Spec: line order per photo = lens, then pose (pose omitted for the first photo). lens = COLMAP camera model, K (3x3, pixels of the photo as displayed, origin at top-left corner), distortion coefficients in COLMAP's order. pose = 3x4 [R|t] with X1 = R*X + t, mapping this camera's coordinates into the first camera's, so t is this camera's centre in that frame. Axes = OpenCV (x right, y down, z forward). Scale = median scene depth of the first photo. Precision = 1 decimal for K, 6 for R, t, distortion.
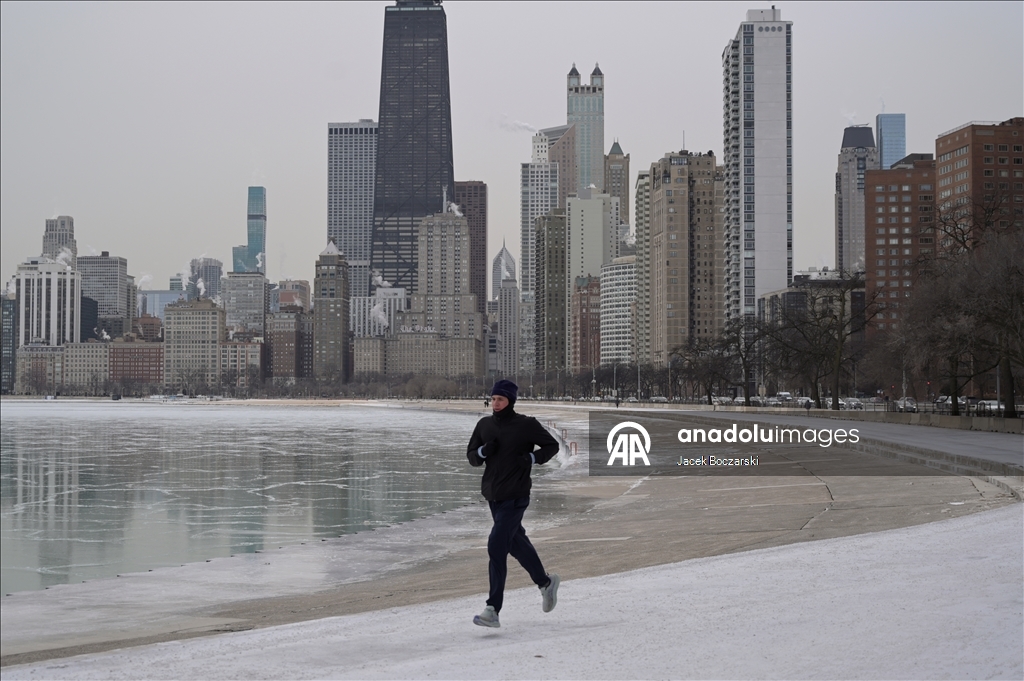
lens RADIAL K [[1518.5, 0, 498.9], [0, 1518.5, 338.9], [0, 0, 1]] dist [-0.004865, 0.030131]
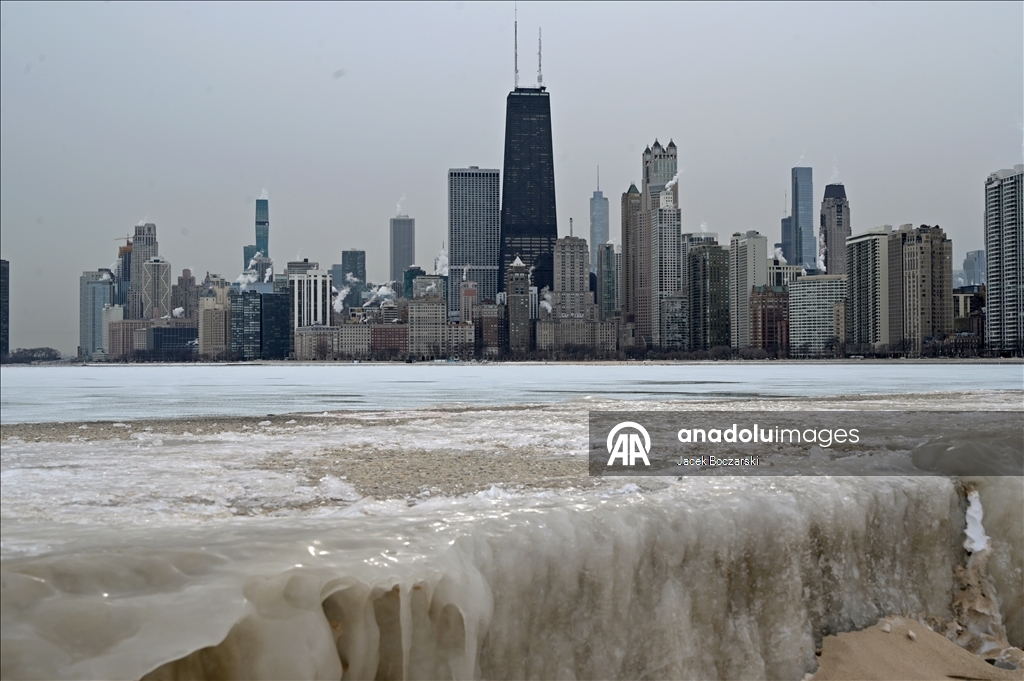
lens RADIAL K [[1265.9, 0, 512.0], [0, 1265.9, 340.5], [0, 0, 1]] dist [0.005268, -0.015795]
pose [[0.983444, -0.002772, 0.181189, -0.345102], [-0.000972, 0.999788, 0.020570, -0.007316], [-0.181208, -0.020406, 0.983233, -0.229872]]
